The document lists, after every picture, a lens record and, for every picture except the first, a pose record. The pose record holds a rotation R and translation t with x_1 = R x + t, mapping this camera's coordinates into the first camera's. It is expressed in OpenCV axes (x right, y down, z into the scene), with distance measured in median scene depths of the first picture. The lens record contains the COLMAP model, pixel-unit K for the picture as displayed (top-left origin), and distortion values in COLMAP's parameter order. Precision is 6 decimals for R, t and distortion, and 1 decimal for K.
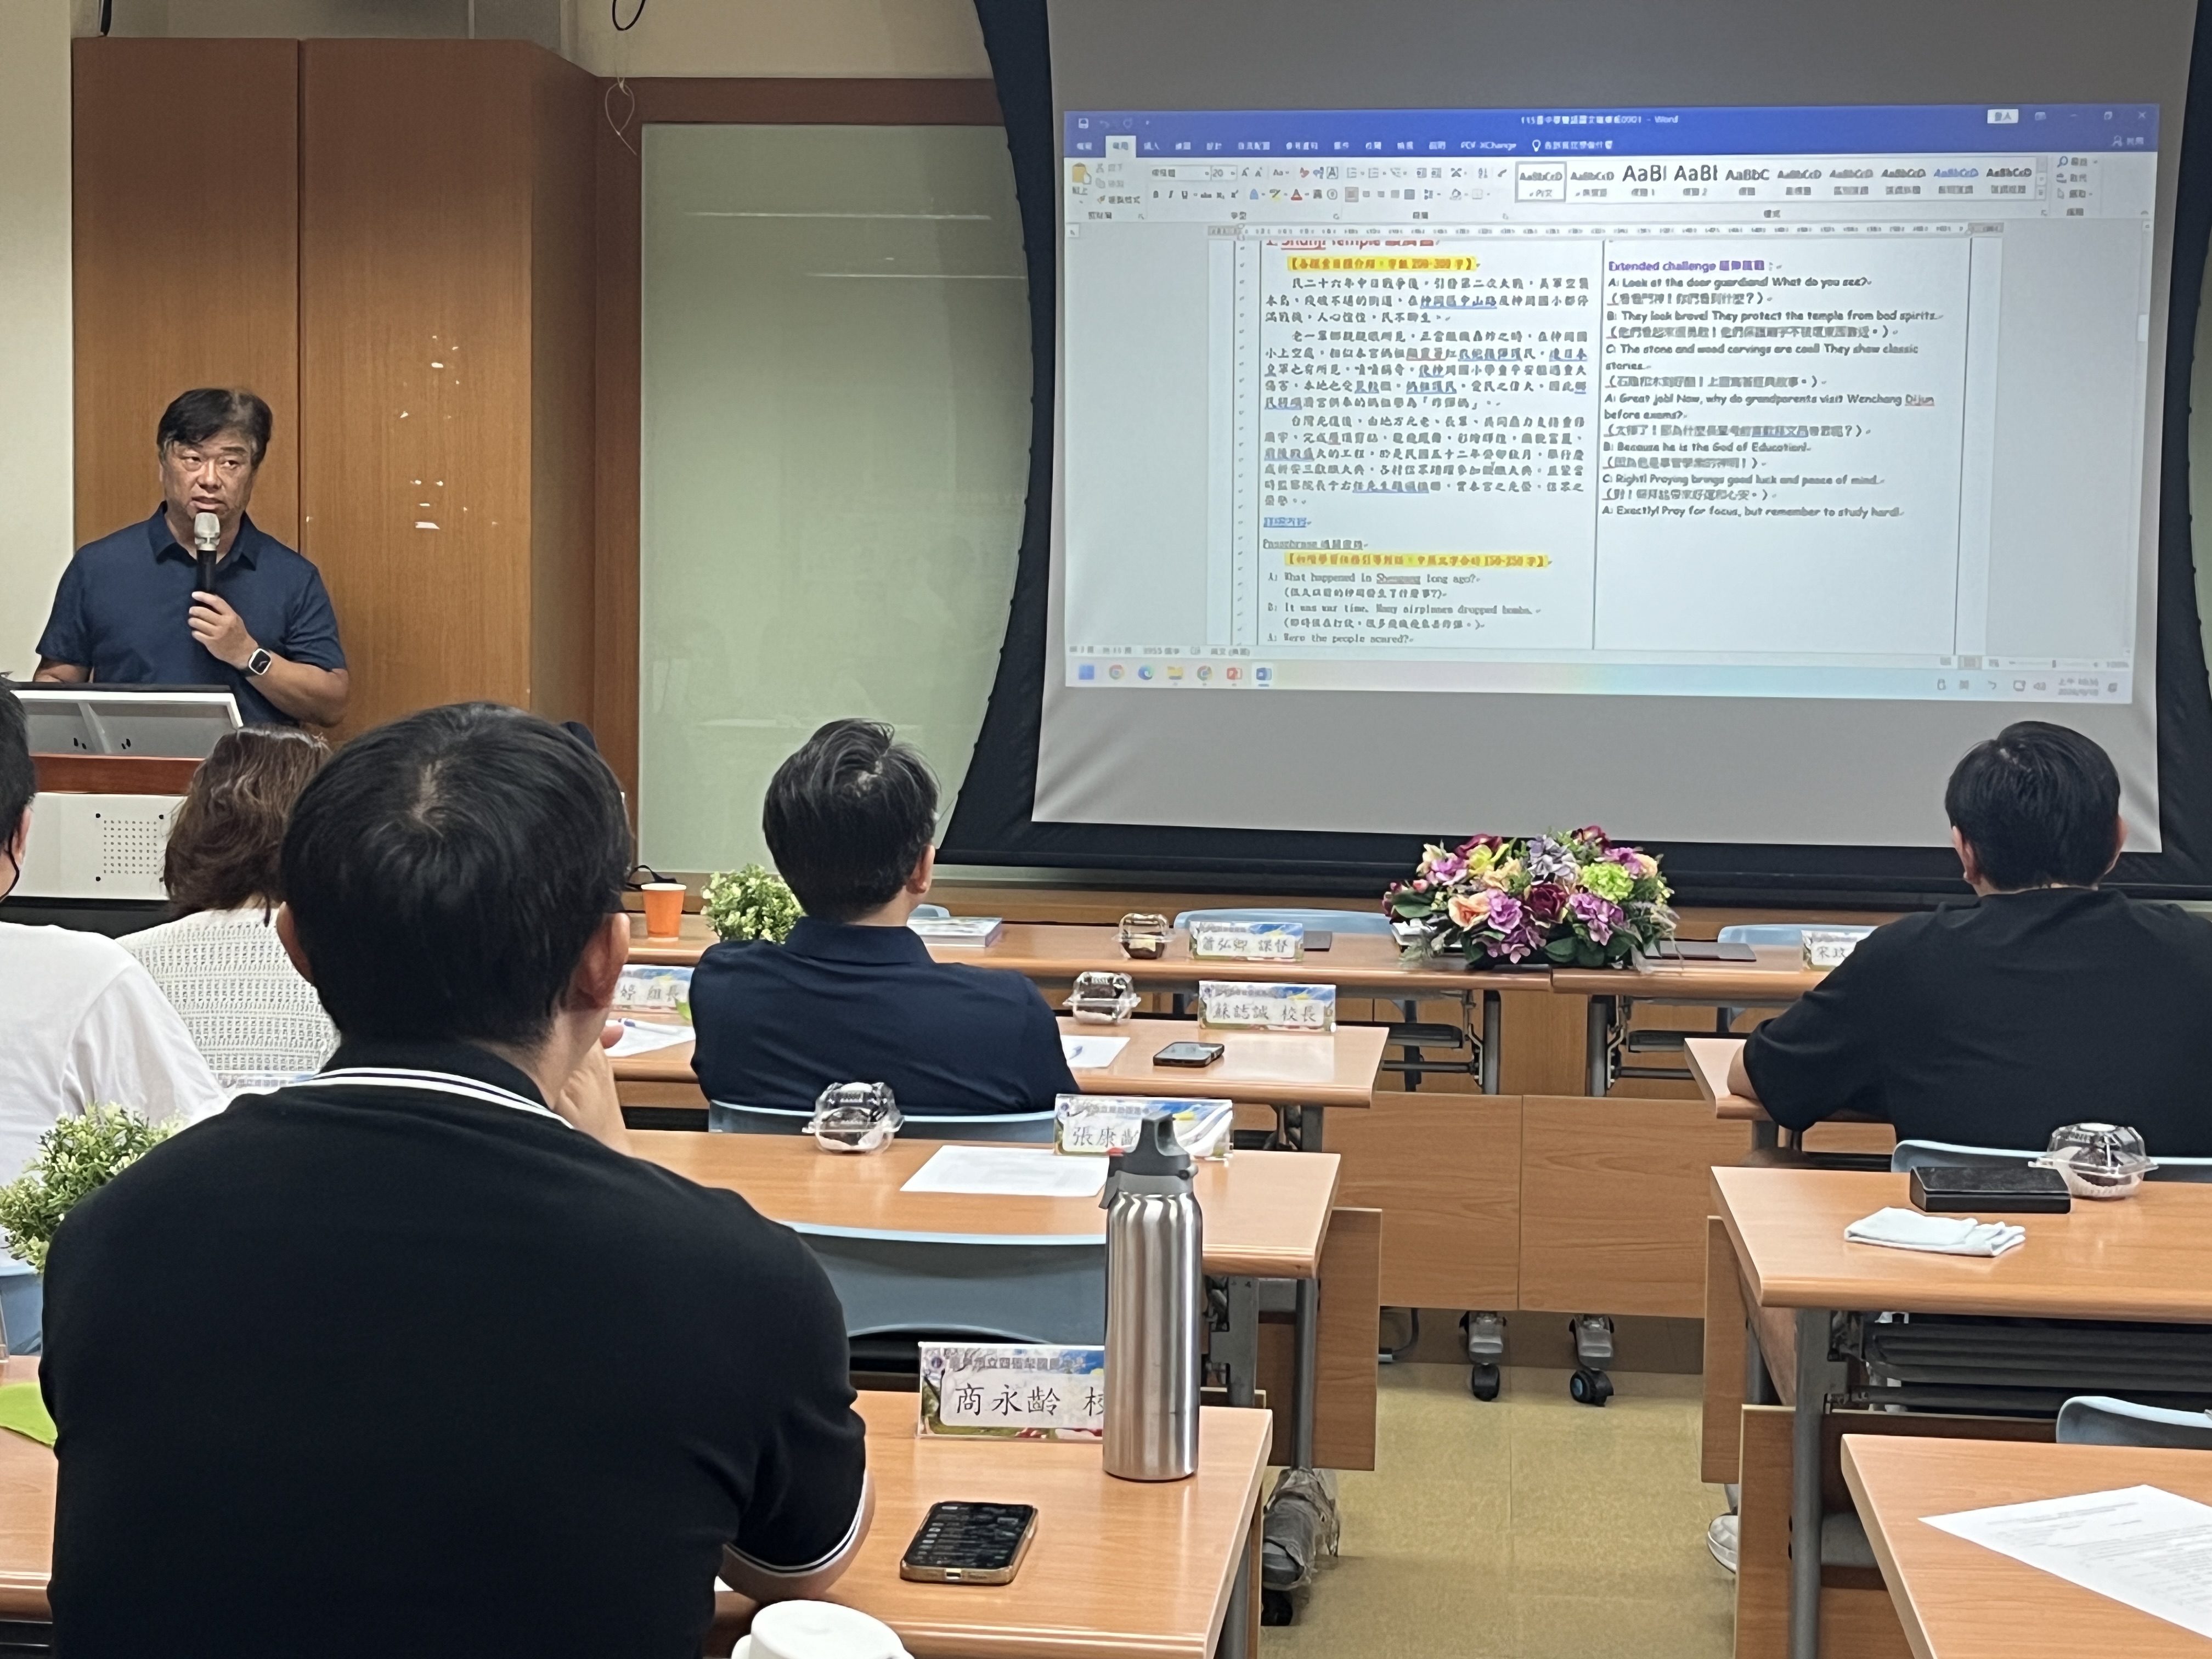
lens RADIAL K [[3440.2, 0, 1106.0], [0, 3440.2, 829.5], [0, 0, 1]] dist [0.183914, -0.661442]
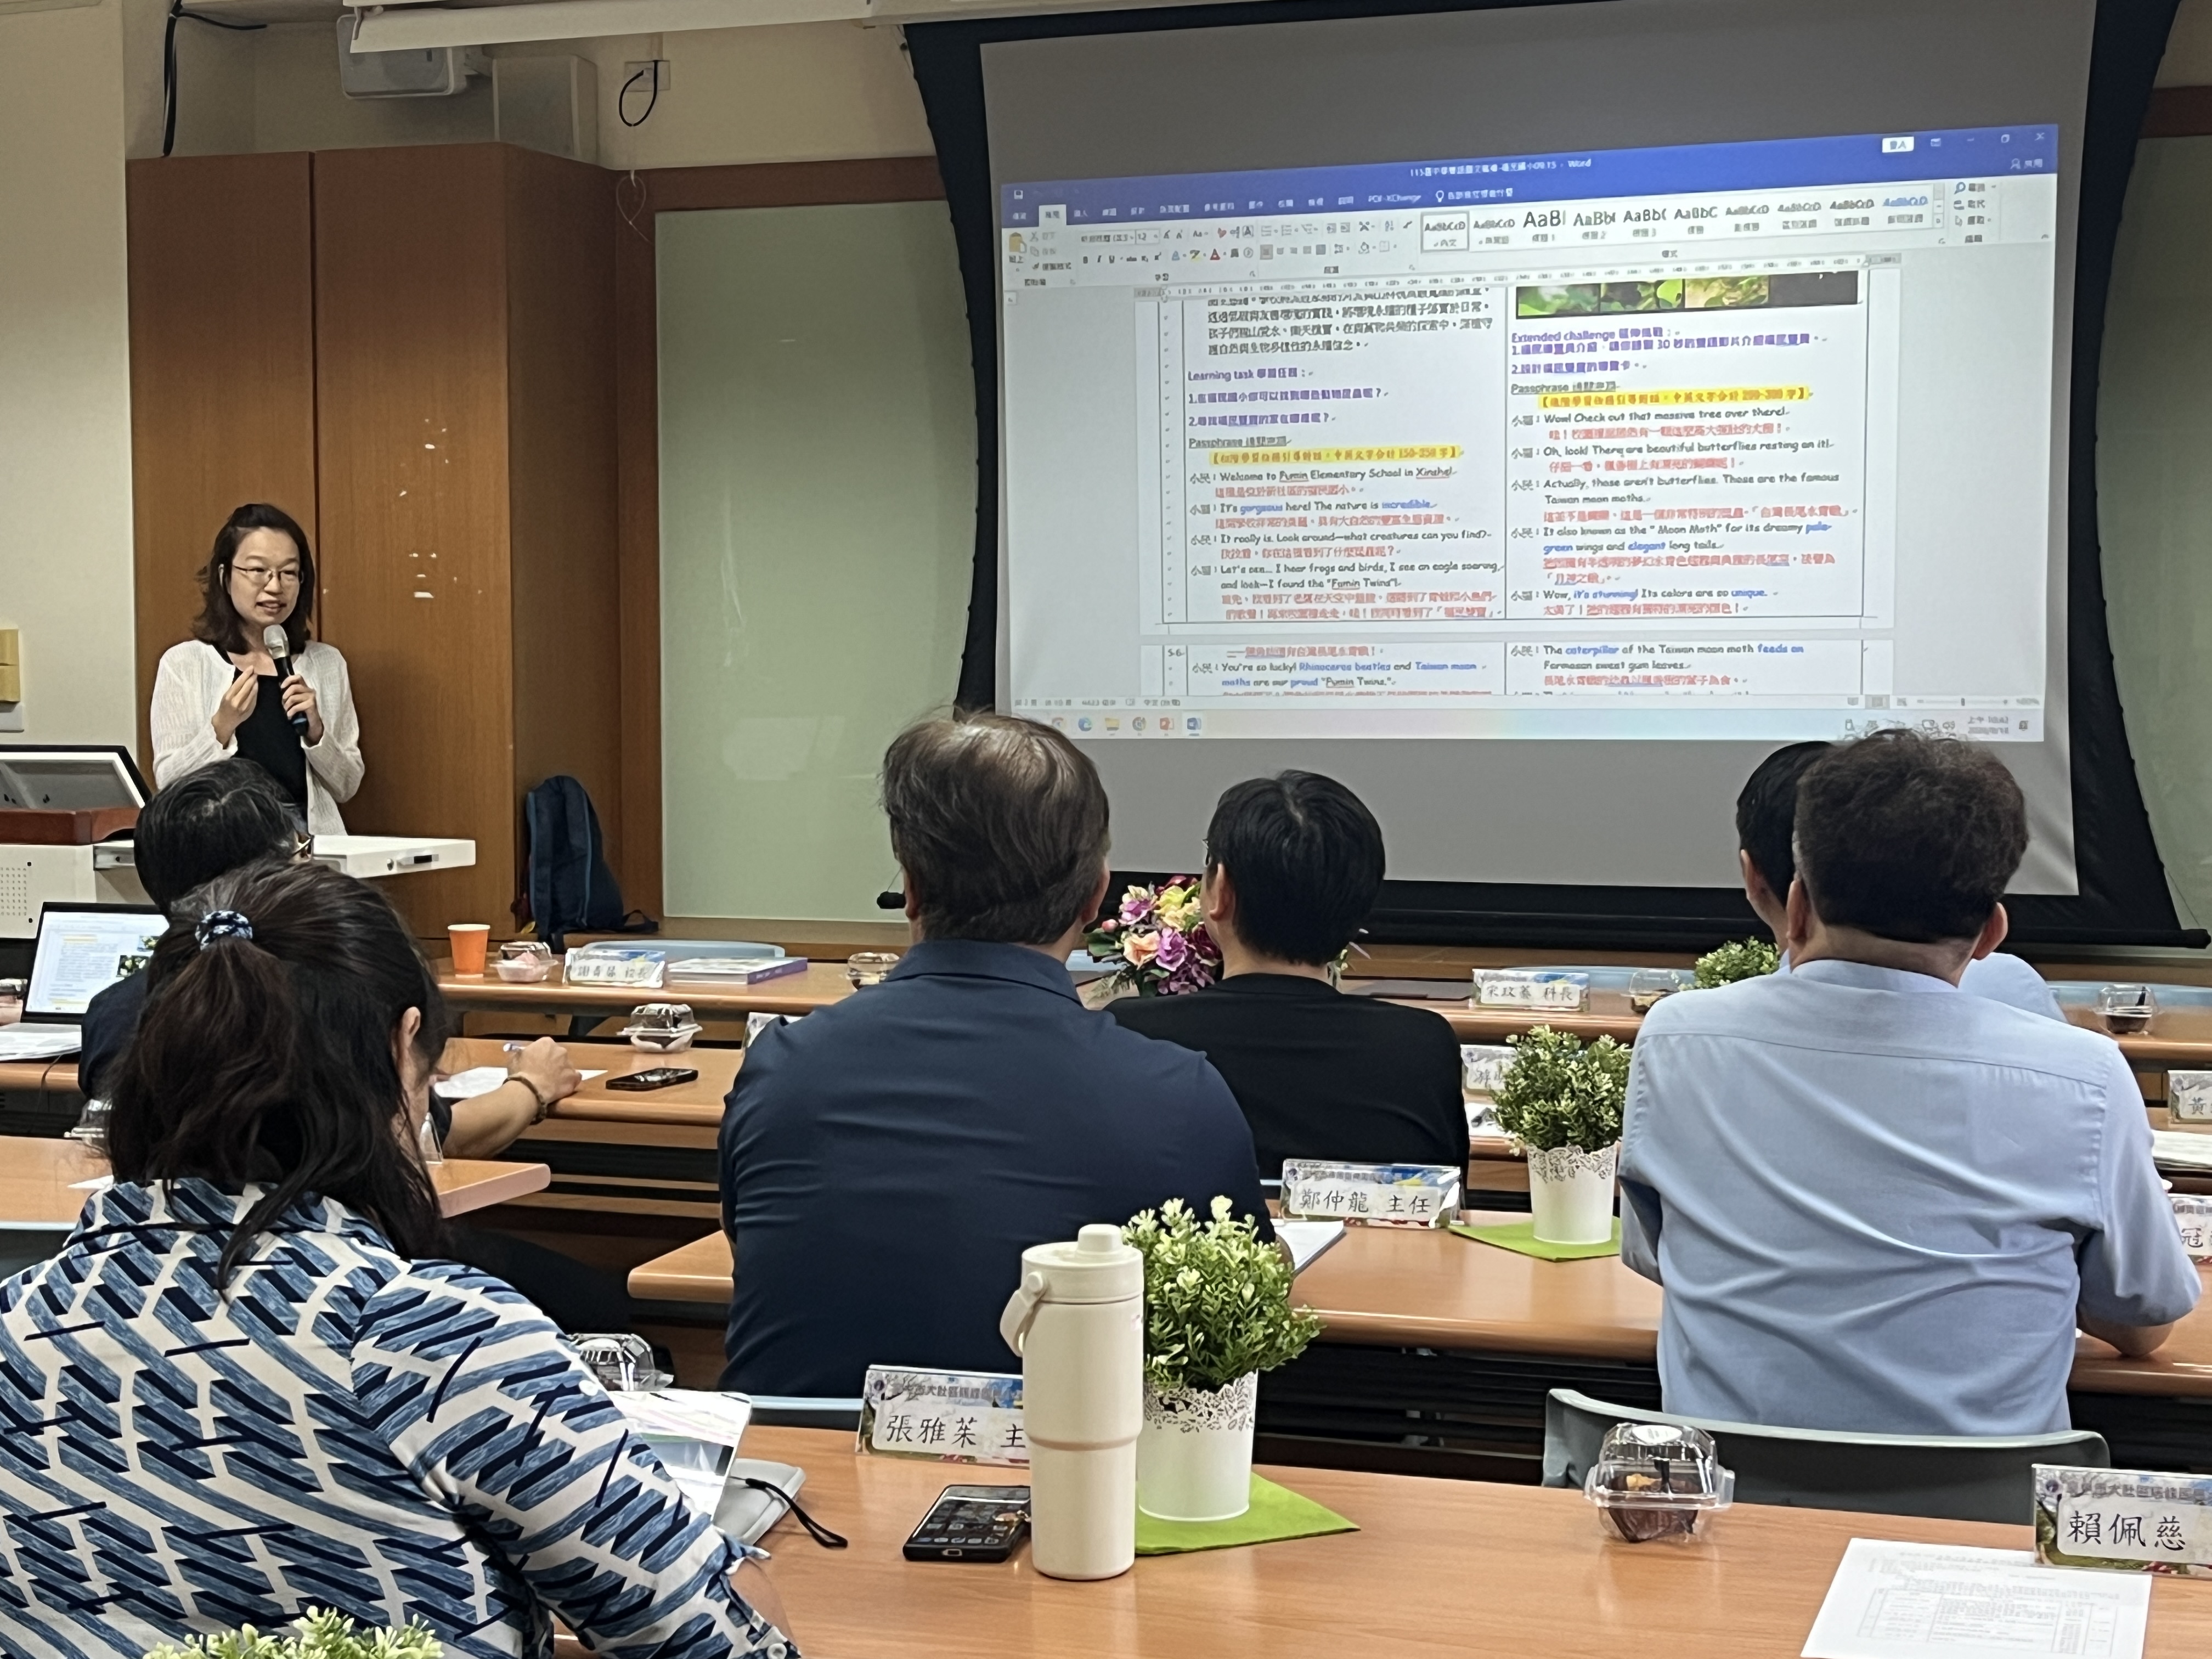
lens RADIAL K [[3508.6, 0, 1114.2], [0, 3508.6, 838.6], [0, 0, 1]] dist [0.218948, -0.939499]
pose [[0.973148, -0.005395, -0.230116, 0.333774], [0.002297, 0.999903, -0.013728, 0.004675], [0.230168, 0.012831, 0.973066, -0.026306]]
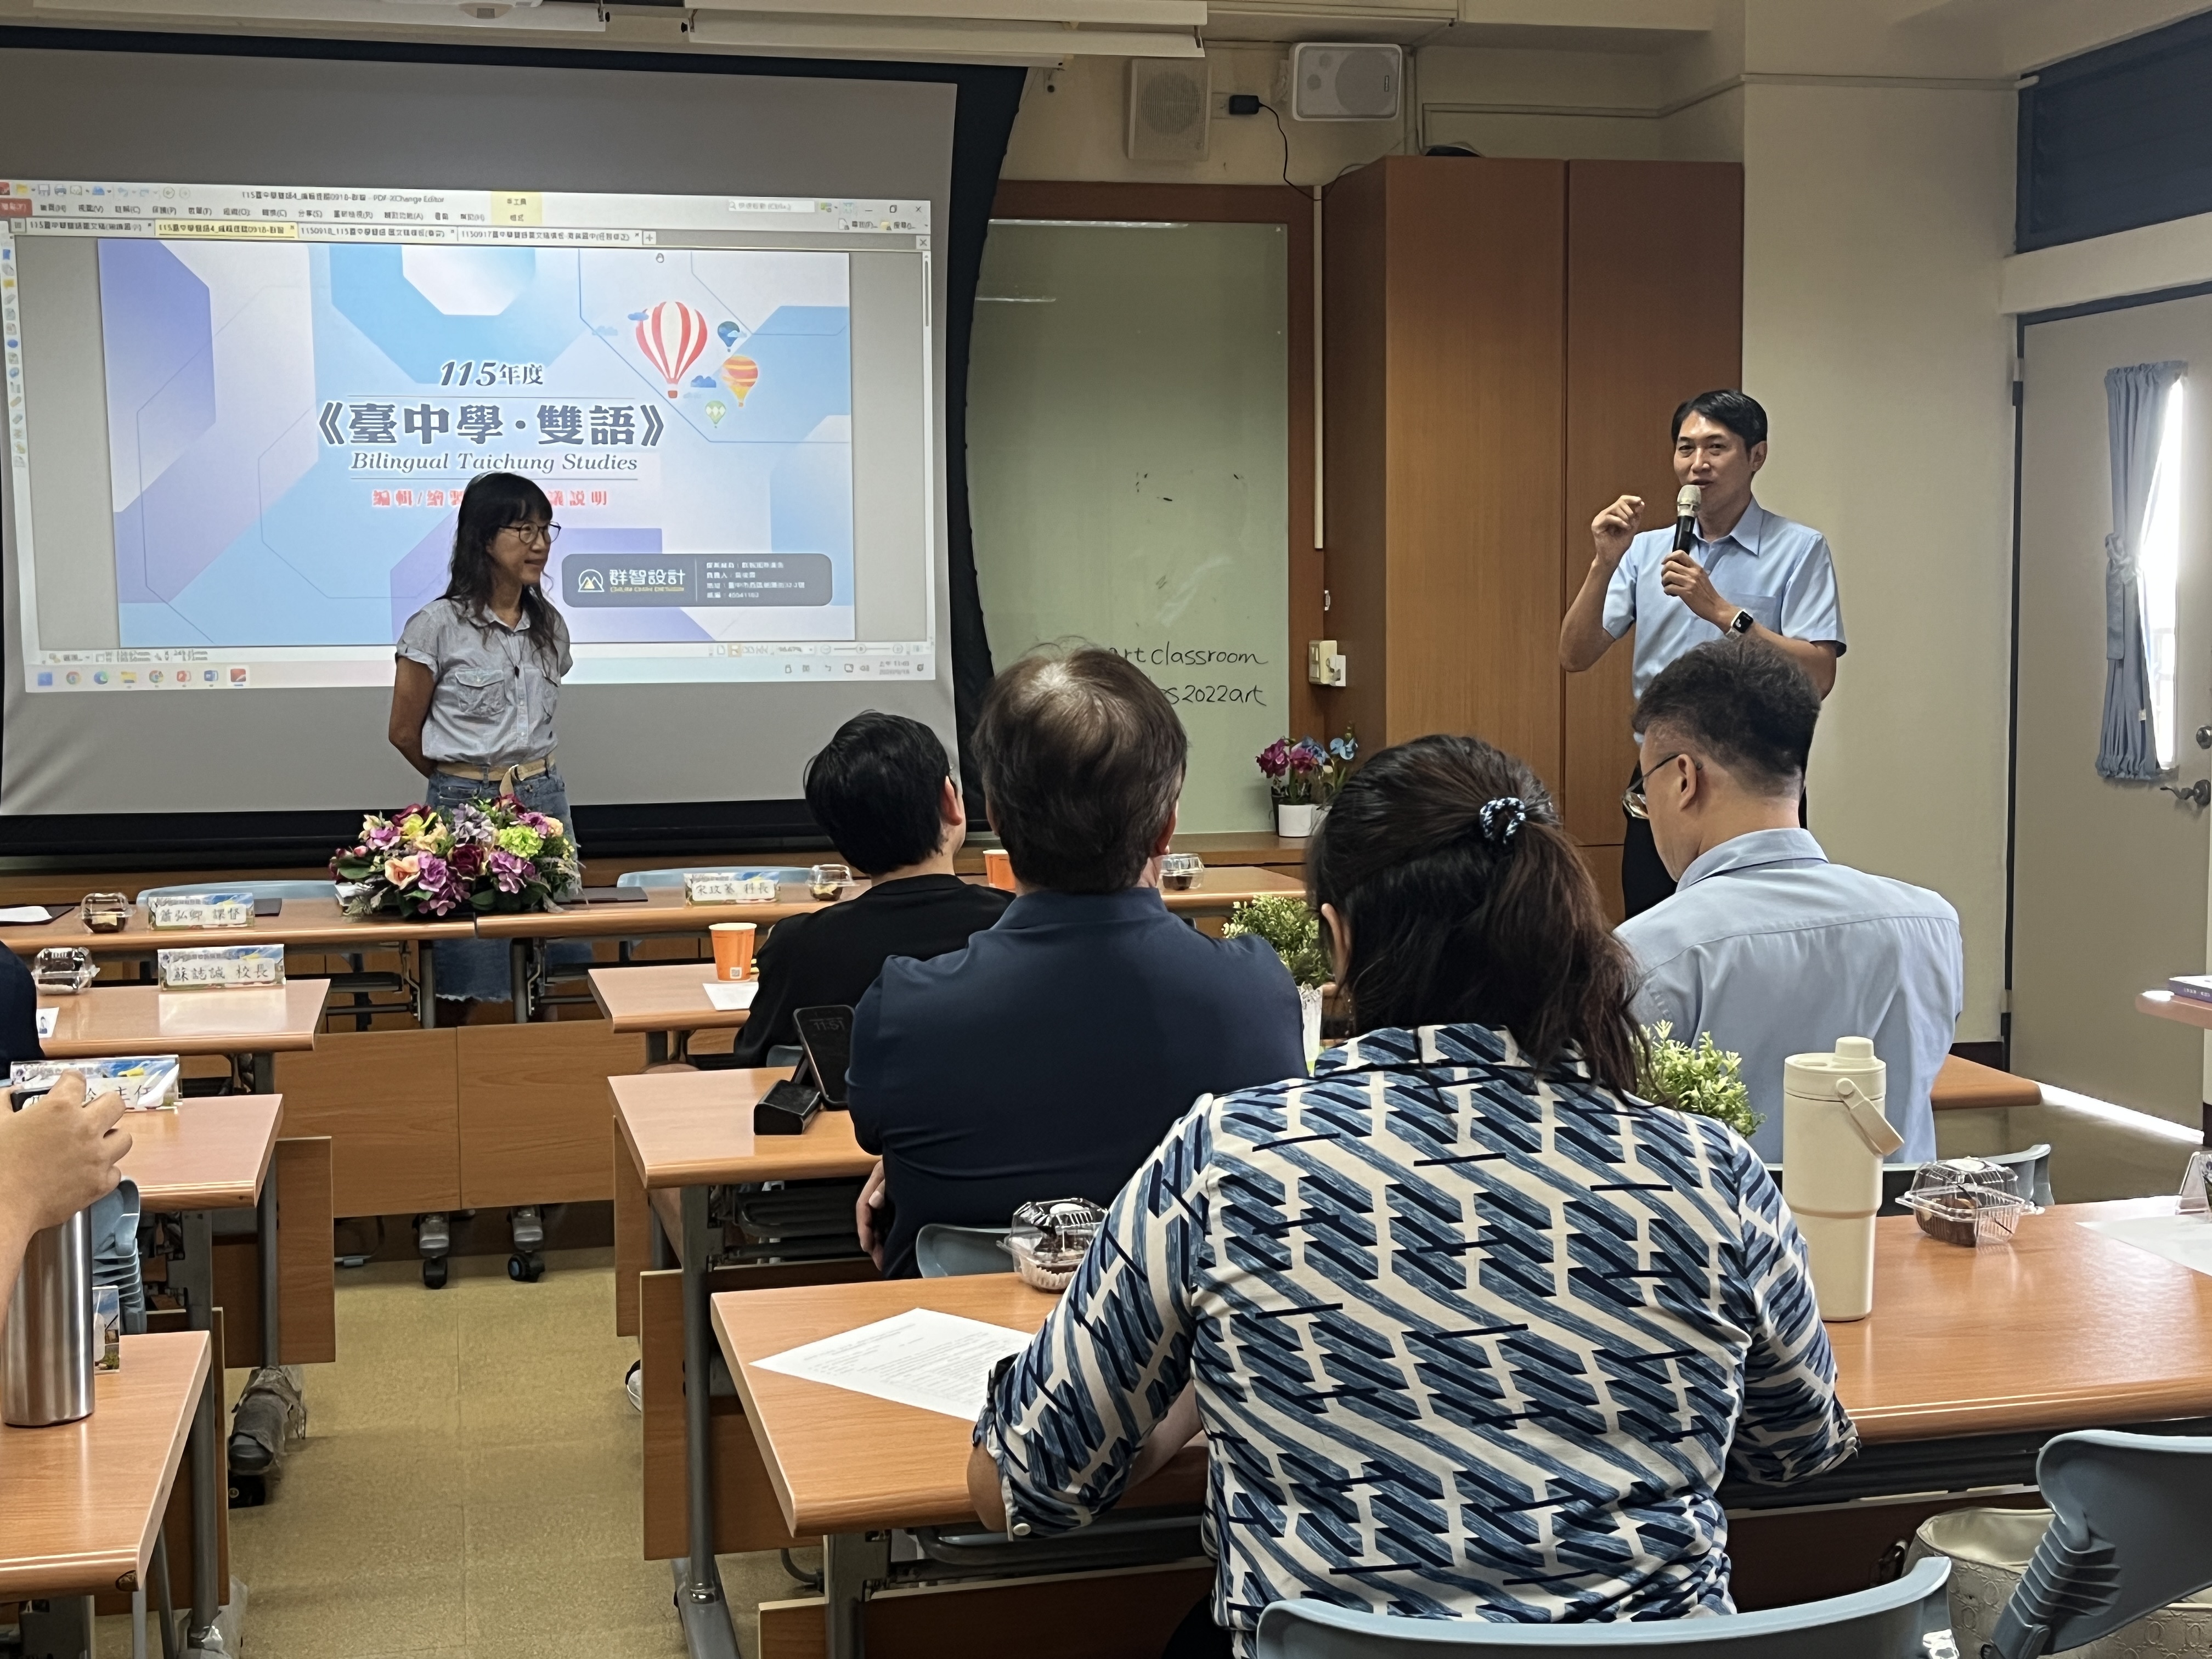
lens RADIAL K [[2809.1, 0, 1104.0], [0, 2809.1, 838.3], [0, 0, 1]] dist [0.148719, -0.510811]
pose [[0.941282, -0.053082, 0.333423, 0.010406], [0.047623, 0.998564, 0.024531, -0.000418], [-0.334246, -0.007212, 0.942458, 0.017149]]
